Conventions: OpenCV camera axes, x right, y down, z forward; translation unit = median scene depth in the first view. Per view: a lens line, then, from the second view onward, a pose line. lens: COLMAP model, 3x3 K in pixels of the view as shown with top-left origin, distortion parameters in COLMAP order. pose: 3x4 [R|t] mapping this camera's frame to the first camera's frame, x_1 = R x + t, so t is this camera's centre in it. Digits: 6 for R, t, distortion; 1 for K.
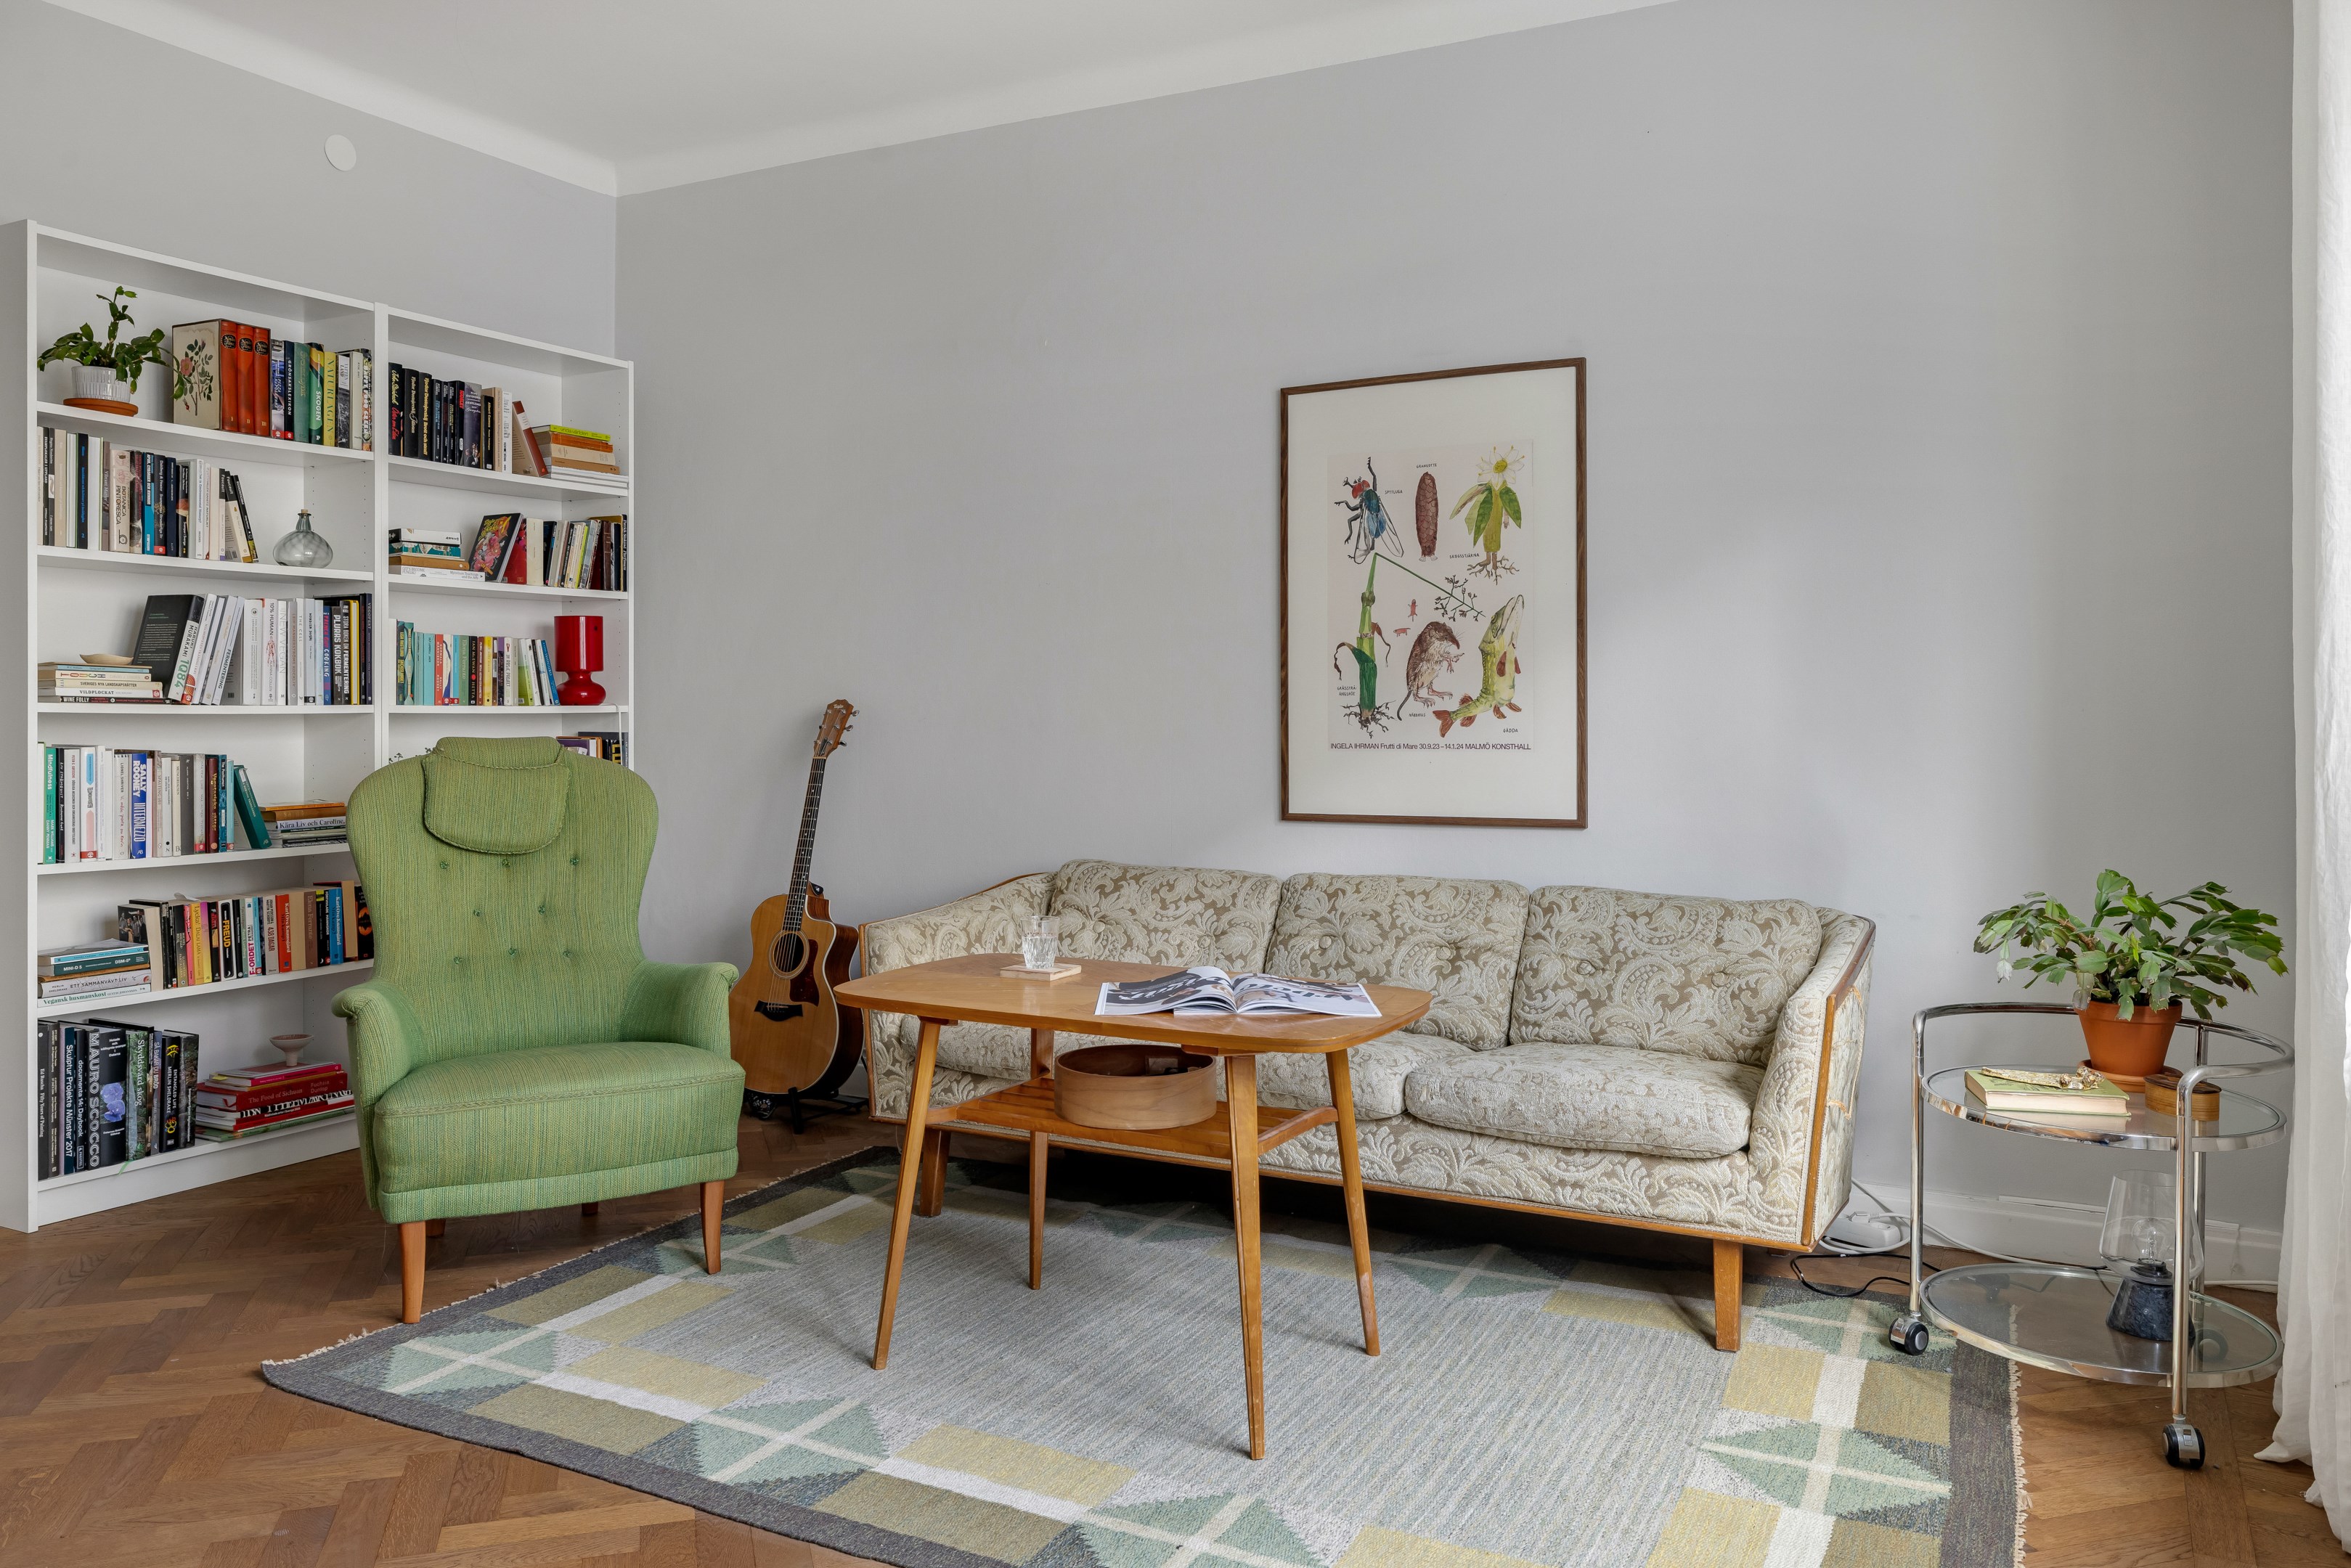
lens RADIAL K [[1733.4, 0, 1192.6], [0, 1733.4, 720.2], [0, 0, 1]] dist [-0.008848, 0.002270]
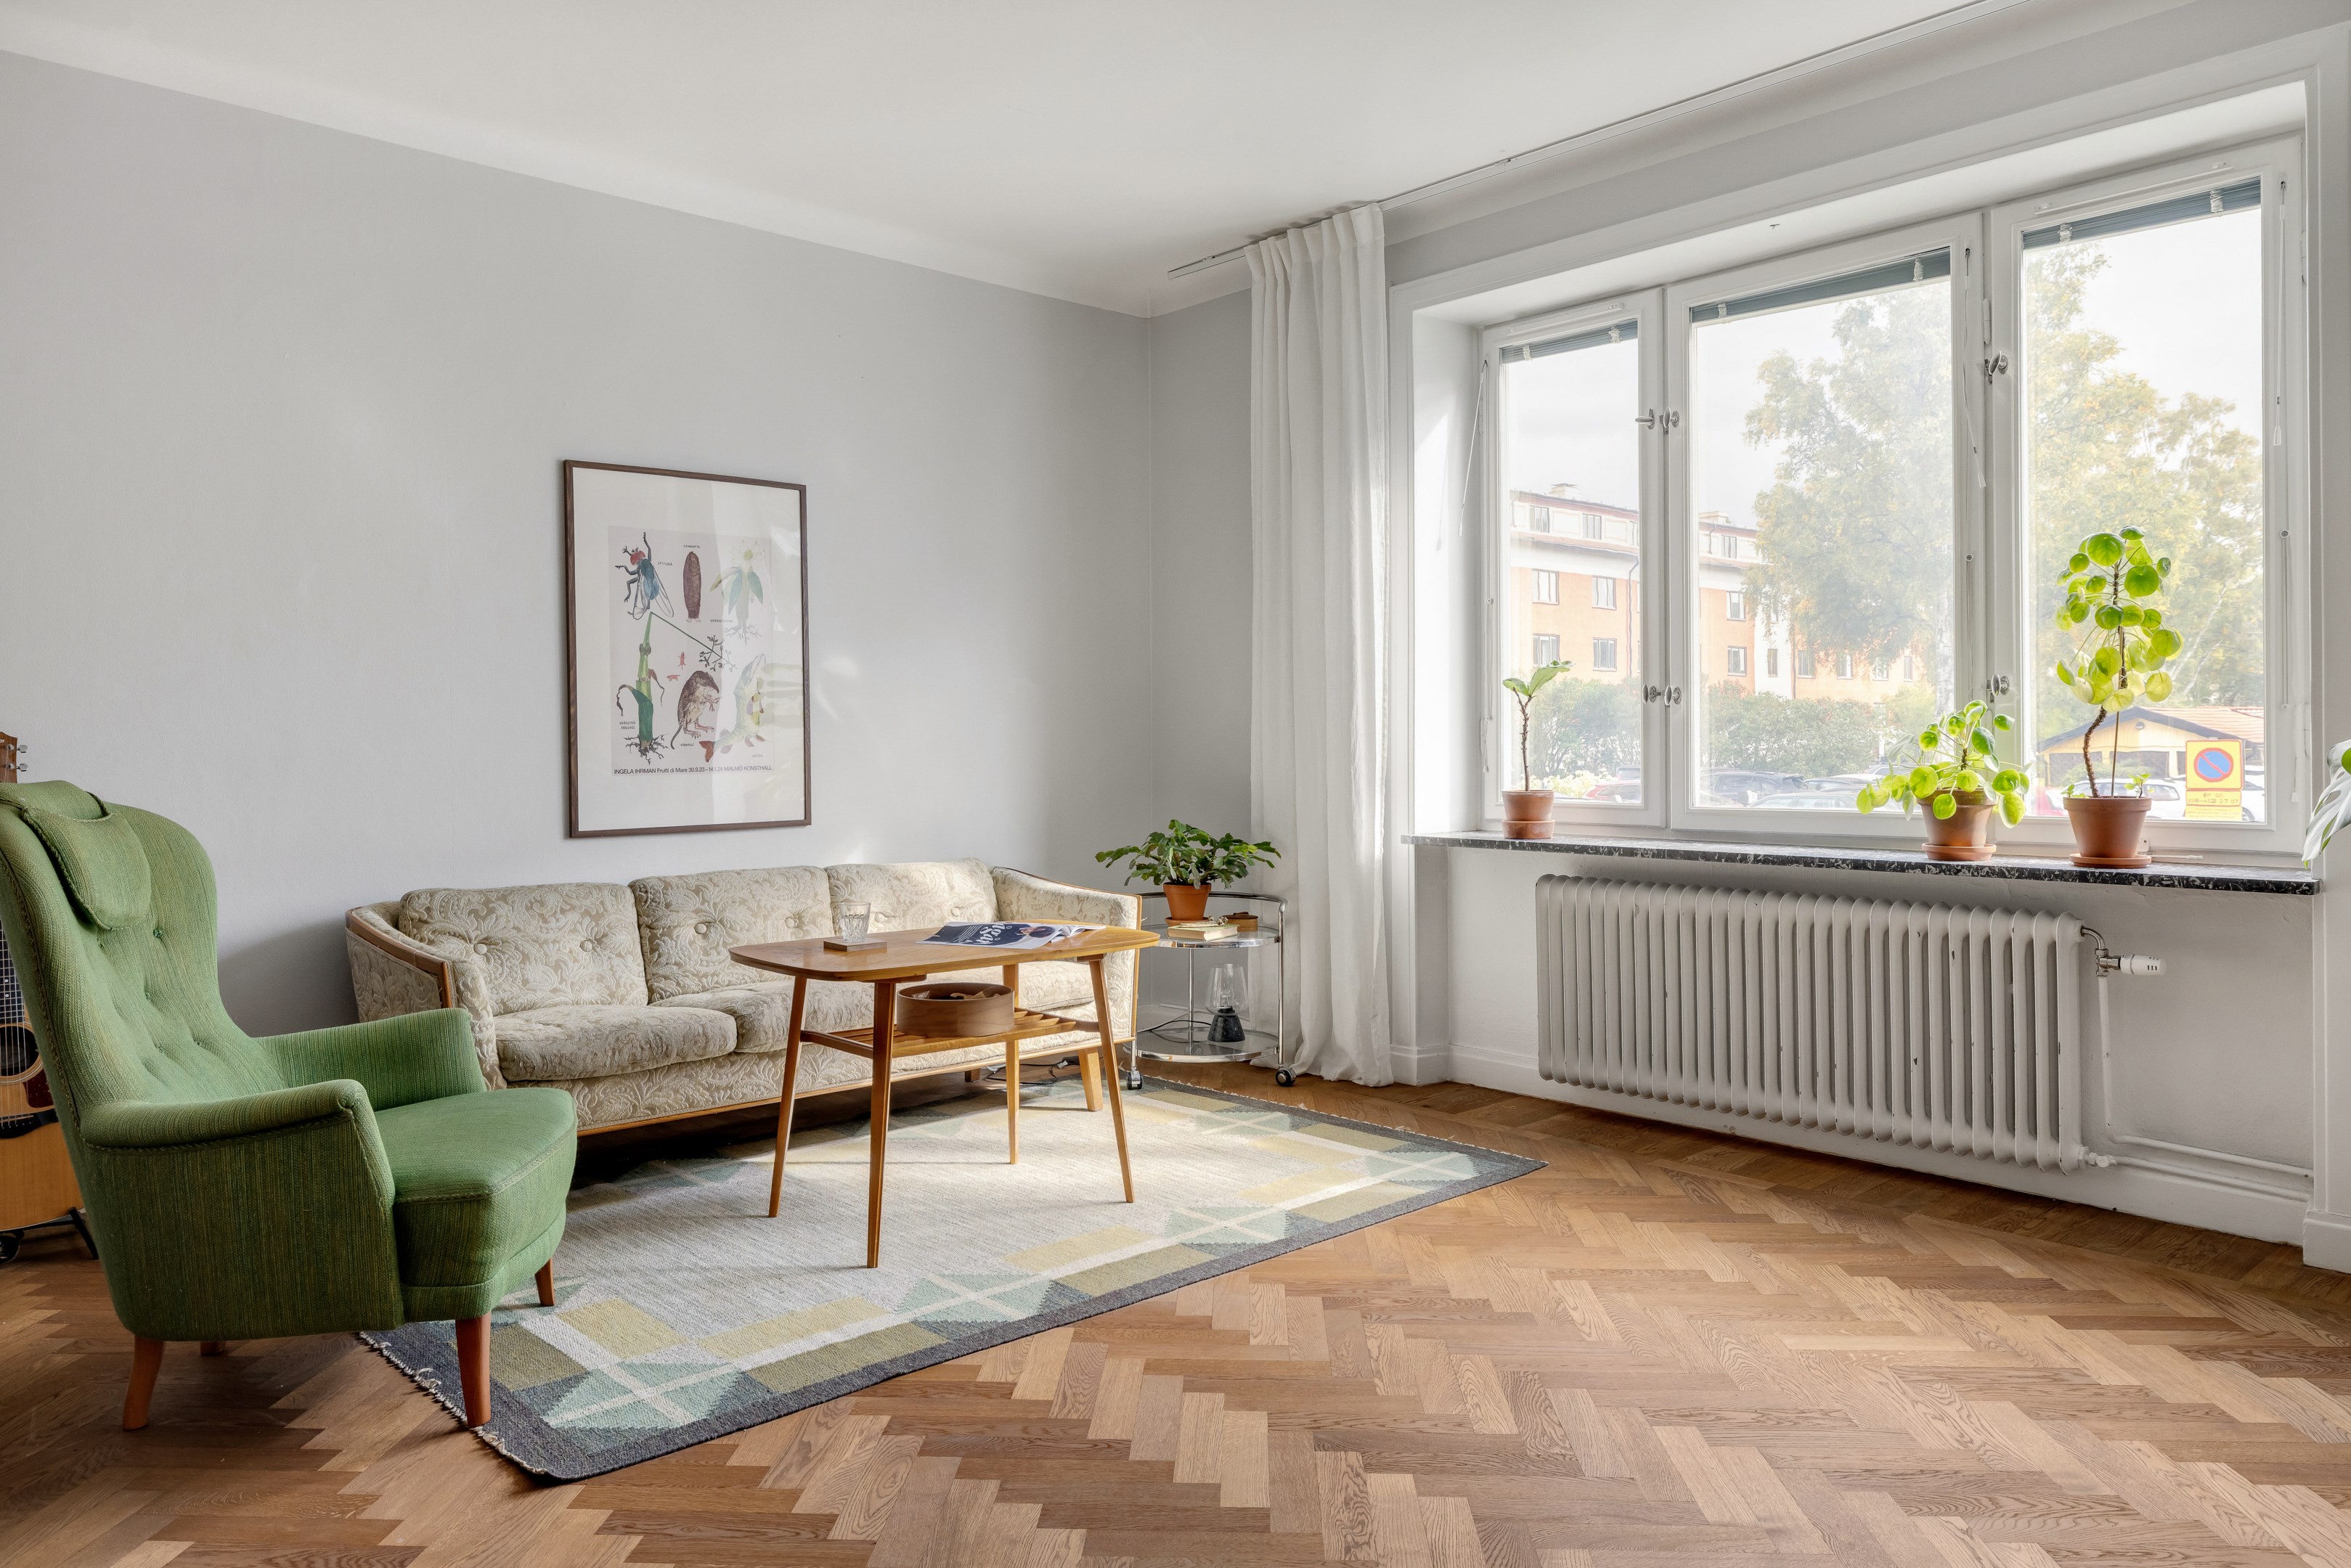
lens RADIAL K [[1574.8, 0, 1181.3], [0, 1574.8, 746.7], [0, 0, 1]] dist [-0.002920, 0.000472]
pose [[0.340585, -0.008415, 0.940176, -0.841571], [0.010890, 0.999928, 0.005005, -0.003551], [-0.940151, 0.008534, 0.340652, 0.287033]]
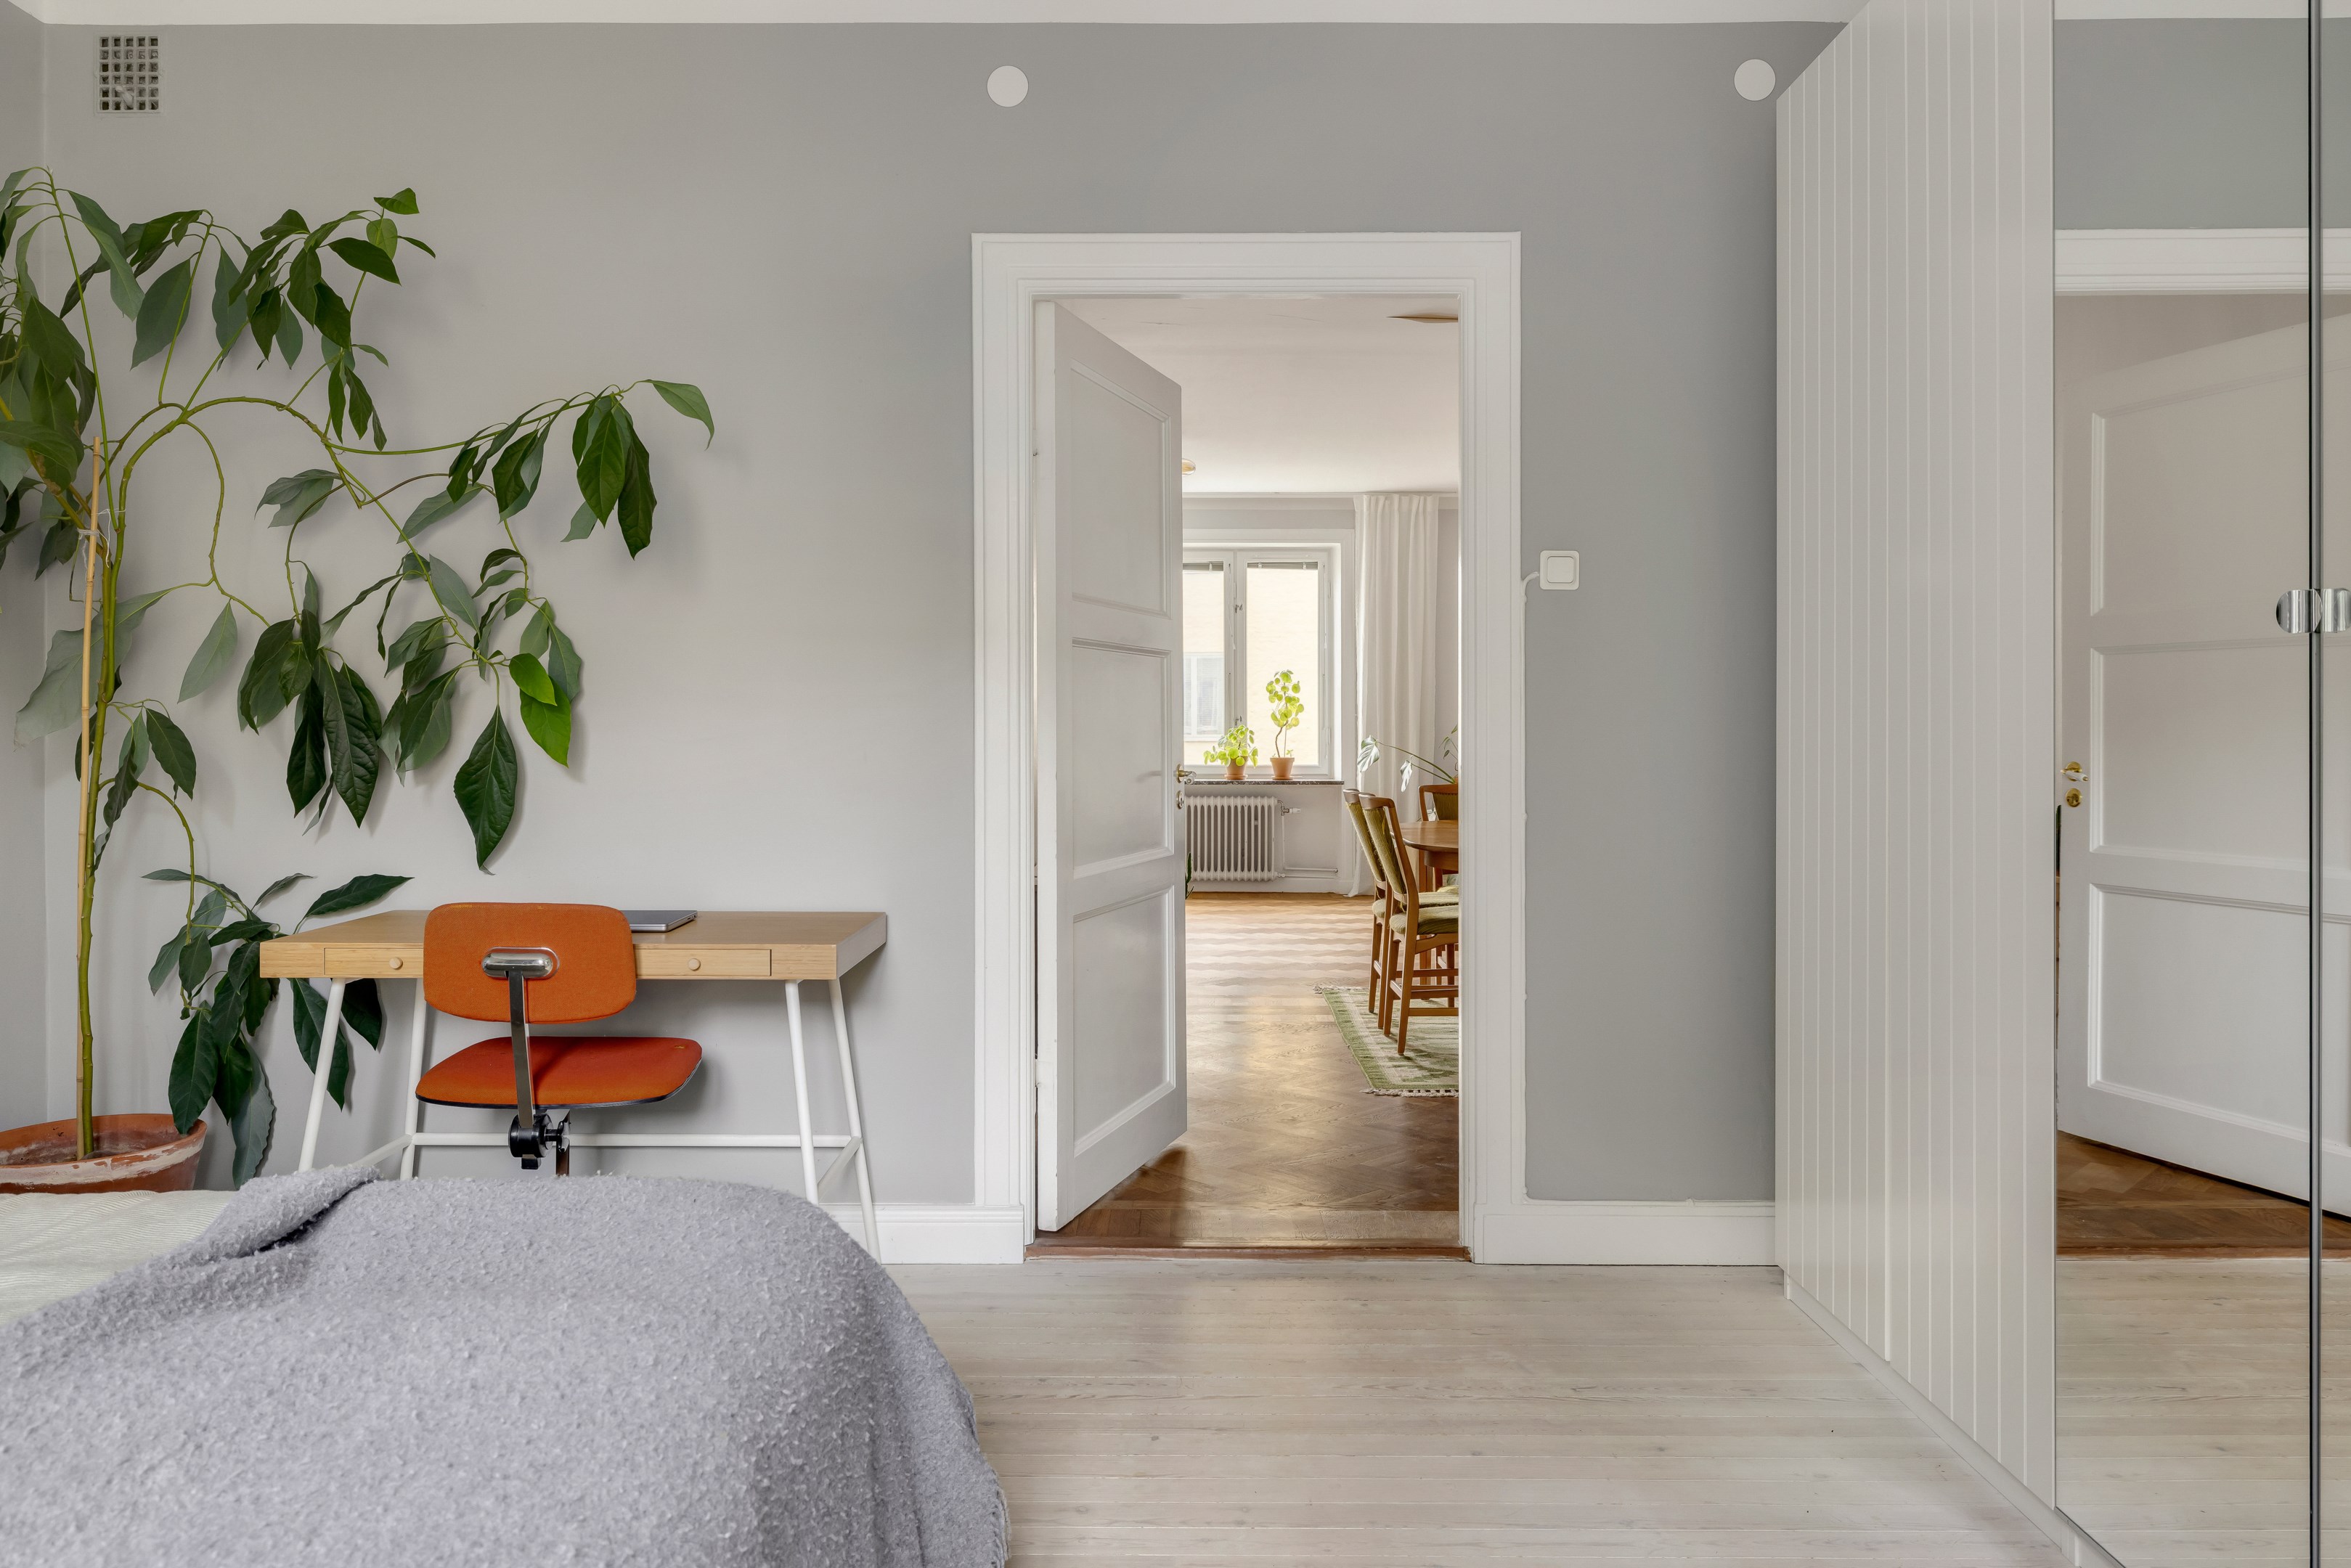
lens RADIAL K [[1574.8, 0, 1181.3], [0, 1574.8, 746.7], [0, 0, 1]] dist [-0.002920, 0.000472]
pose [[-0.464178, -0.014877, 0.885617, -2.187097], [0.000823, 0.999851, 0.017227, -0.031260], [-0.885742, 0.008725, -0.464096, 1.542393]]
